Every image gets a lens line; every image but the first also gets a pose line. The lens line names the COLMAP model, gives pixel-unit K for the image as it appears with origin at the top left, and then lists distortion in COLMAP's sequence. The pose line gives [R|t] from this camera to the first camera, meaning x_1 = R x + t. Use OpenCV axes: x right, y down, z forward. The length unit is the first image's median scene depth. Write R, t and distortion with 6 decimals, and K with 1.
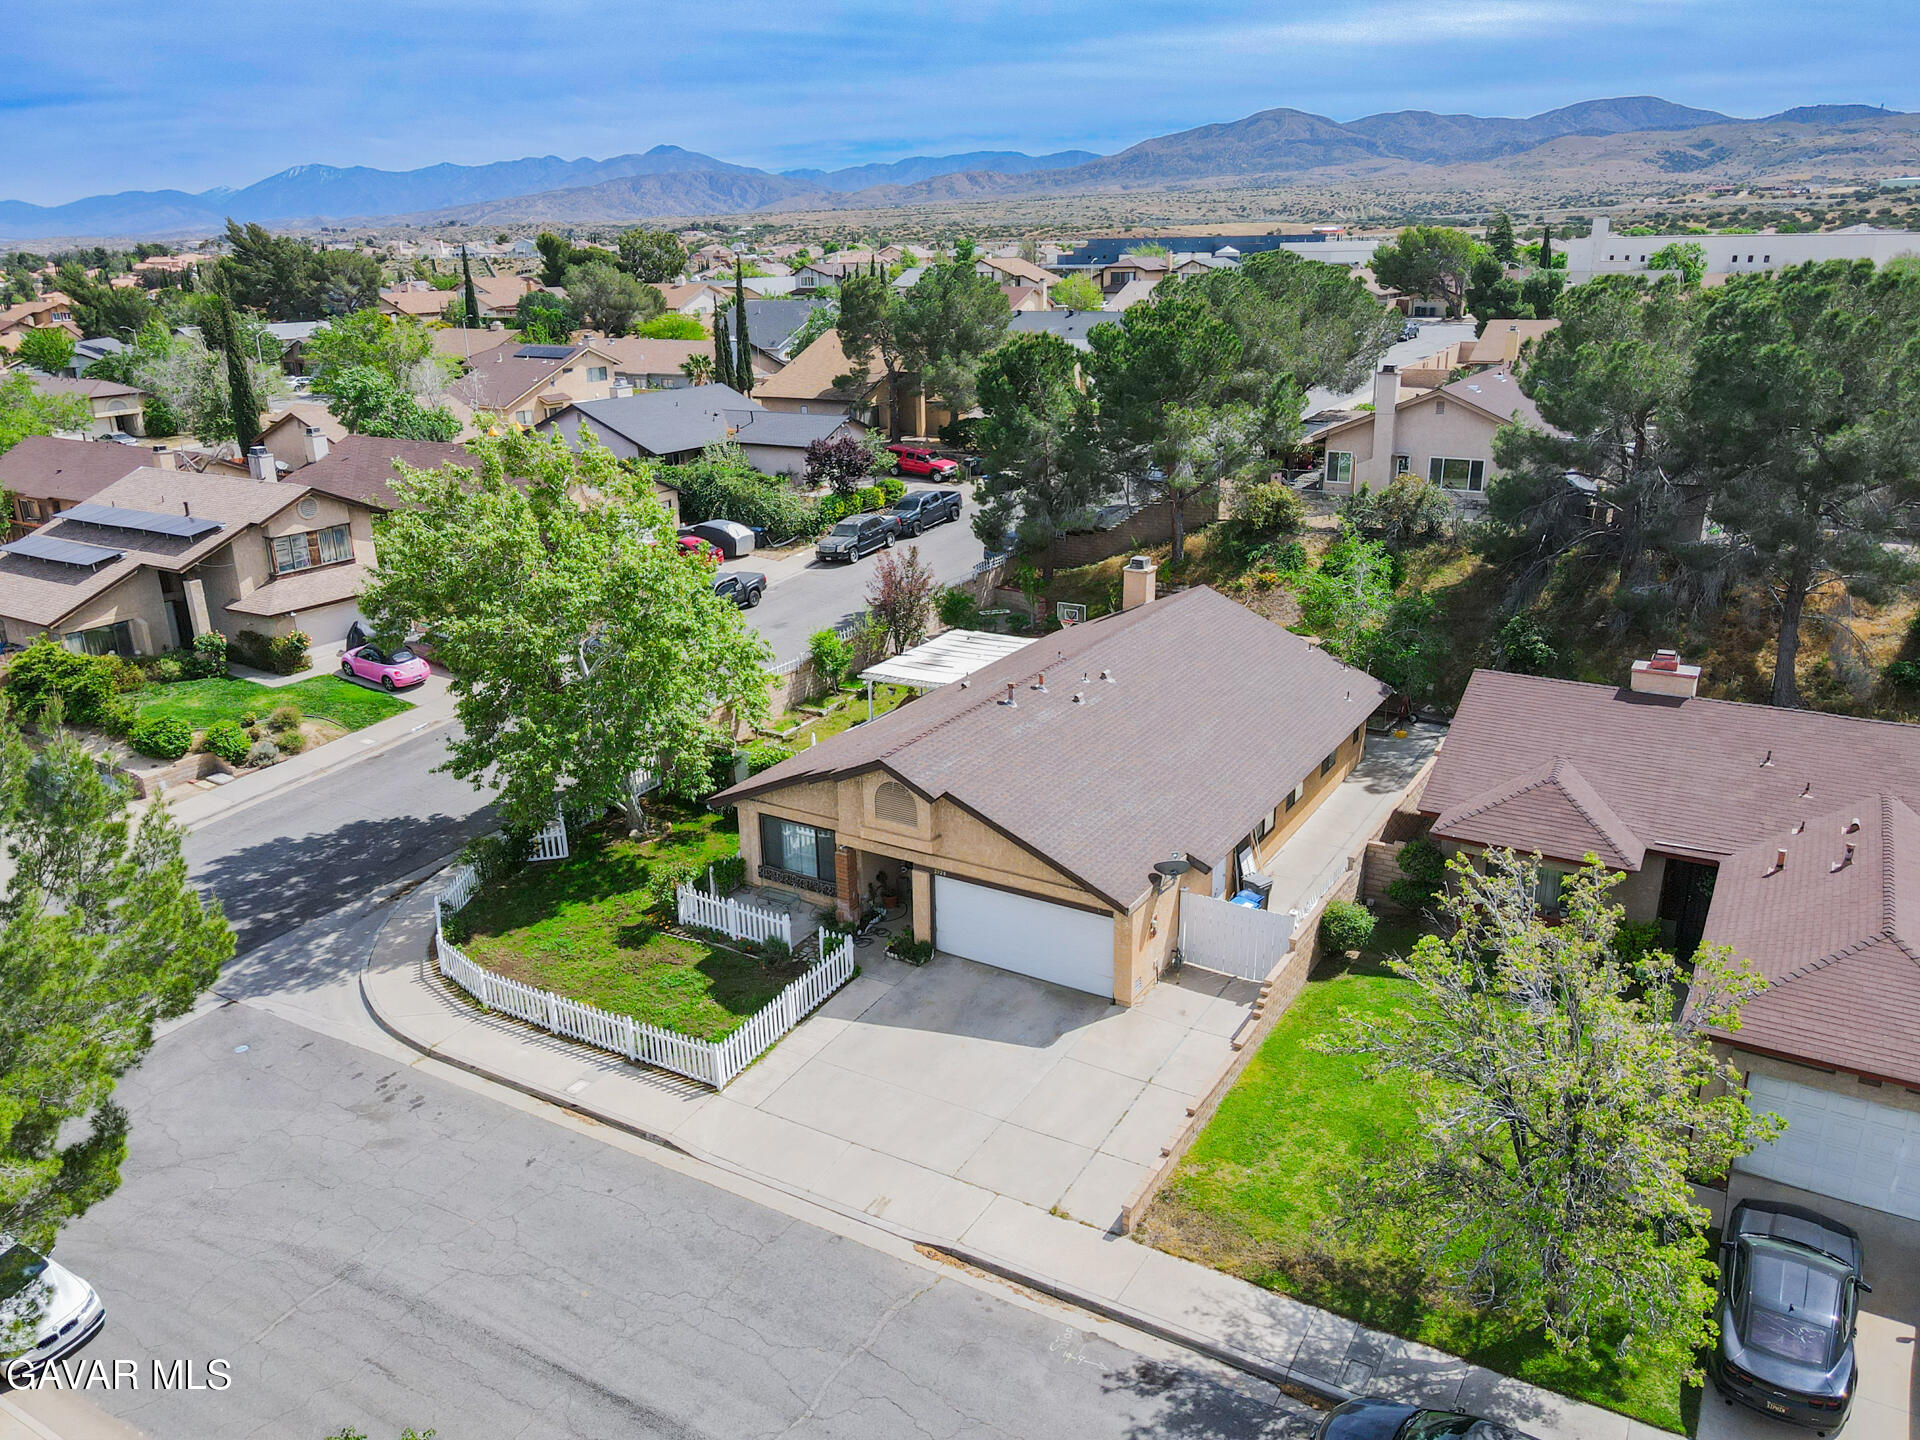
lens RADIAL K [[1420.7, 0, 960.0], [0, 1420.7, 720.0], [0, 0, 1]] dist [0.007150, 0.007421]
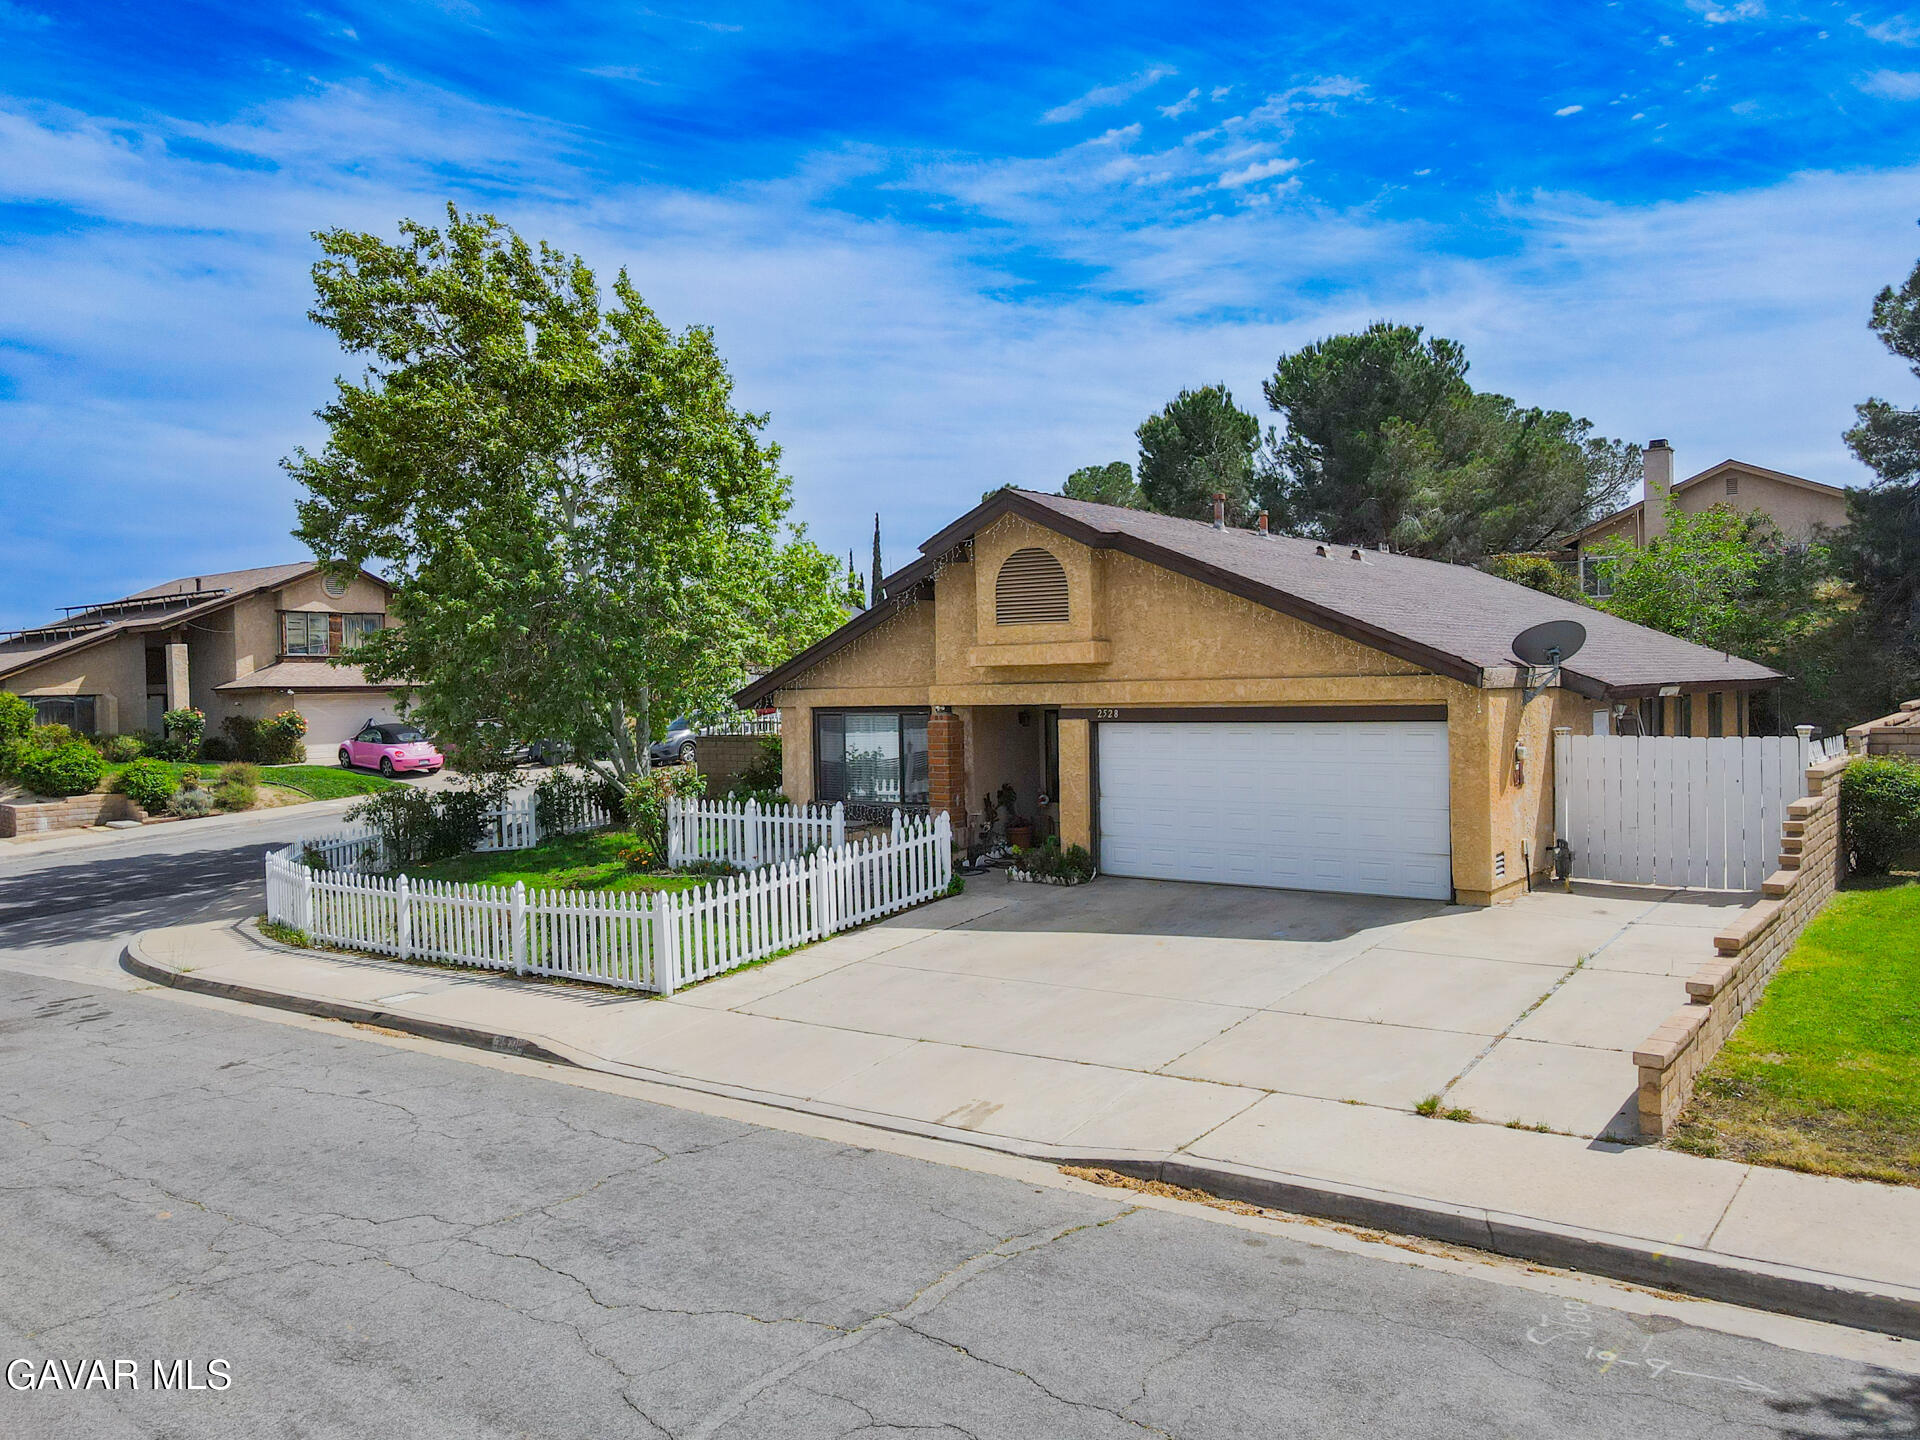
lens RADIAL K [[1420.7, 0, 960.0], [0, 1420.7, 720.0], [0, 0, 1]] dist [0.007150, 0.007421]
pose [[0.994921, 0.001302, -0.100650, -0.015765], [-0.030918, 0.955531, -0.293267, 0.280328], [0.095792, 0.294889, 0.950718, 0.461461]]
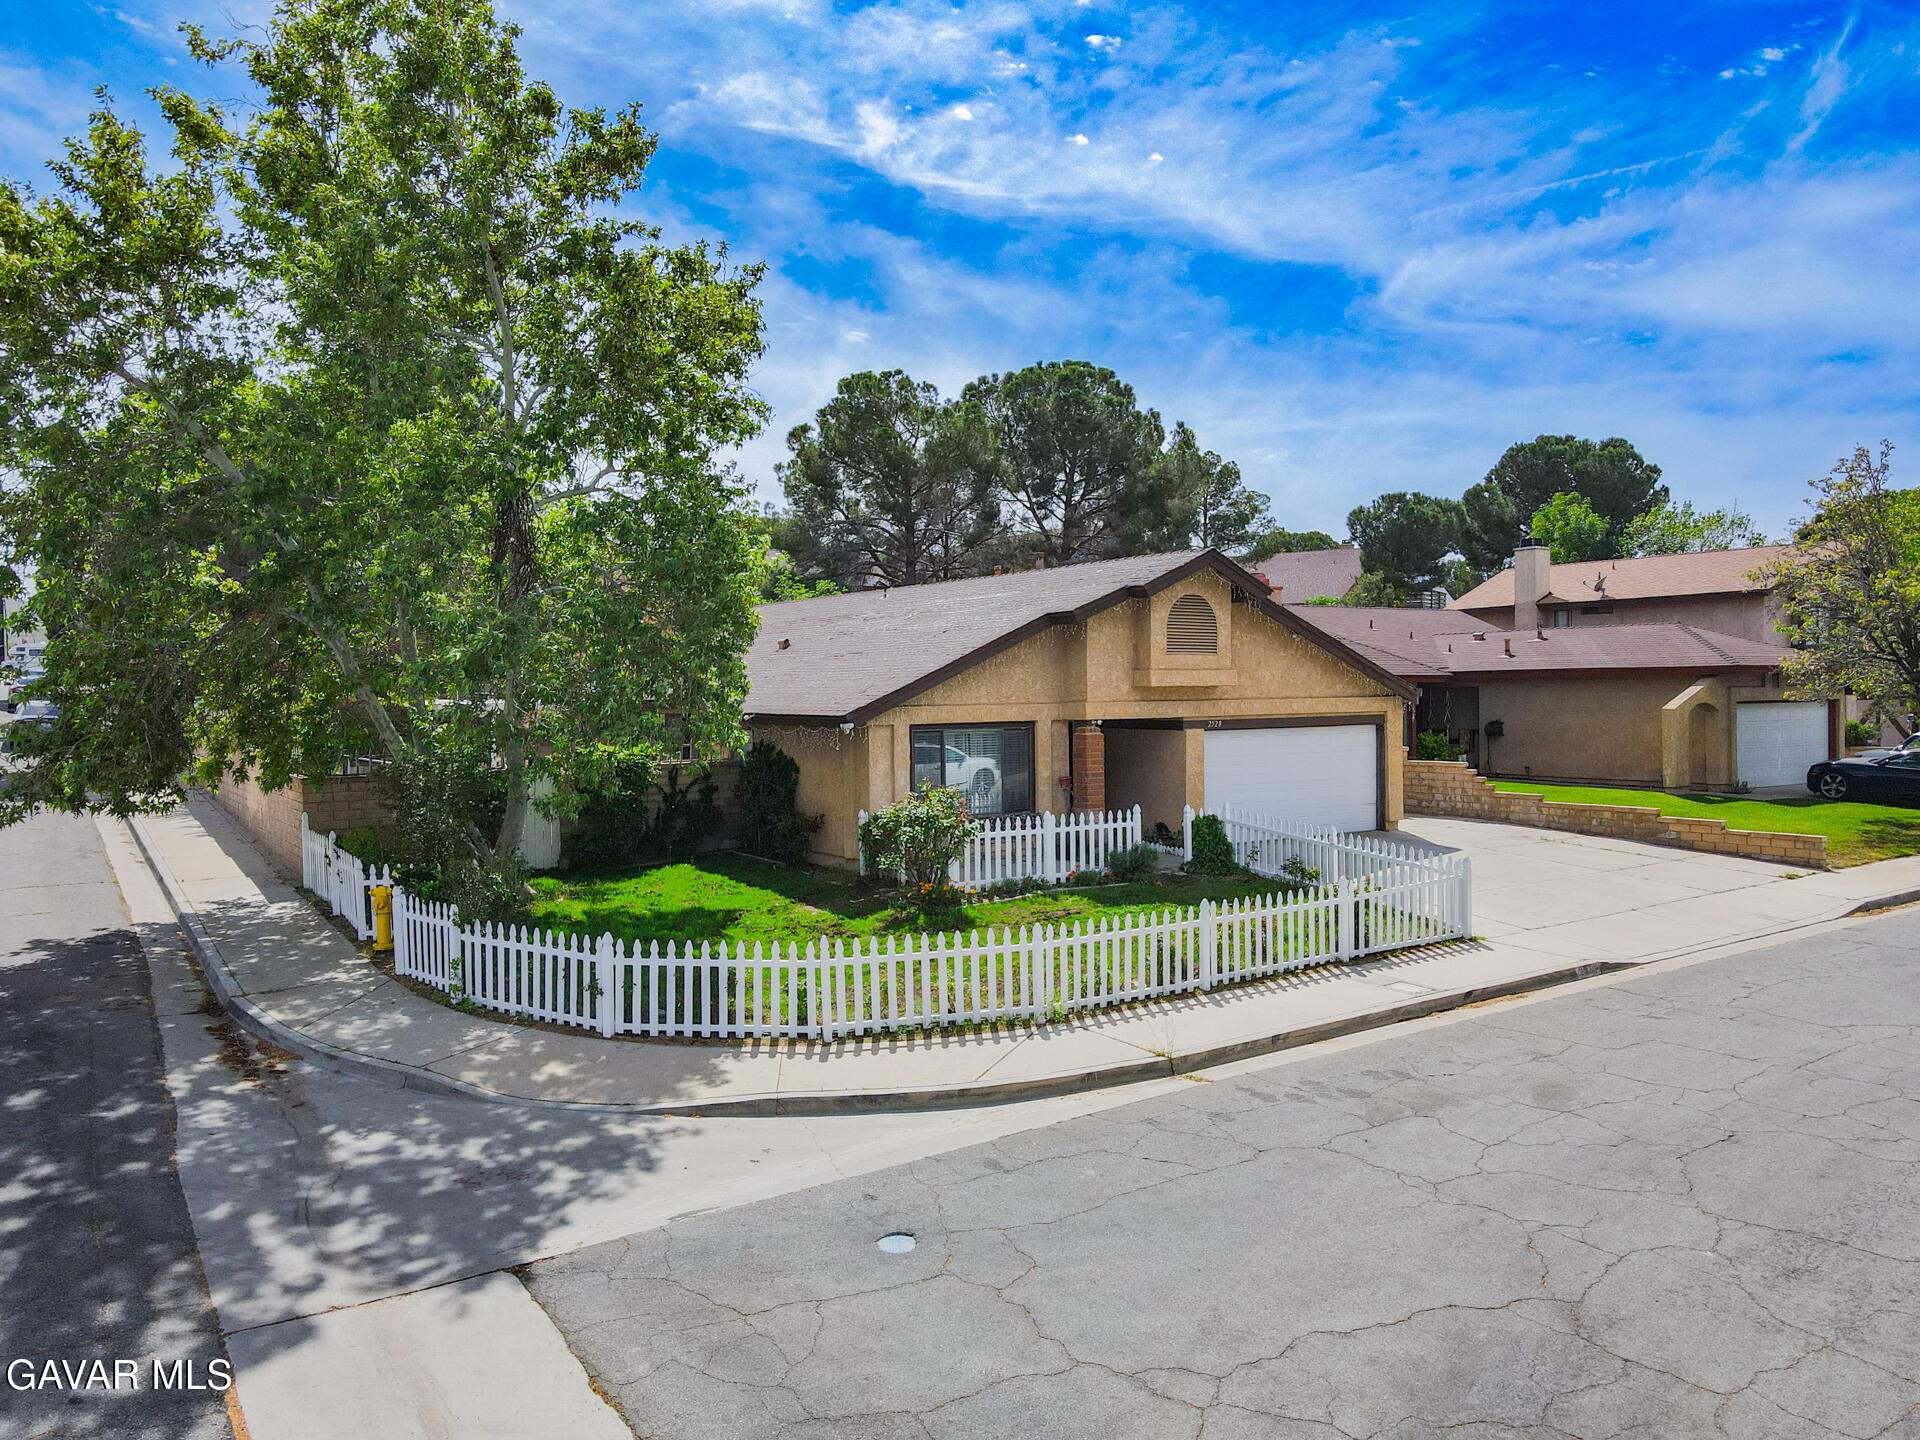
lens RADIAL K [[1420.7, 0, 960.0], [0, 1420.7, 720.0], [0, 0, 1]] dist [0.007150, 0.007421]
pose [[0.423887, -0.003961, 0.905707, -0.760503], [0.293432, 0.946656, -0.133191, 0.167901], [-0.856865, 0.322221, 0.402437, 0.819317]]
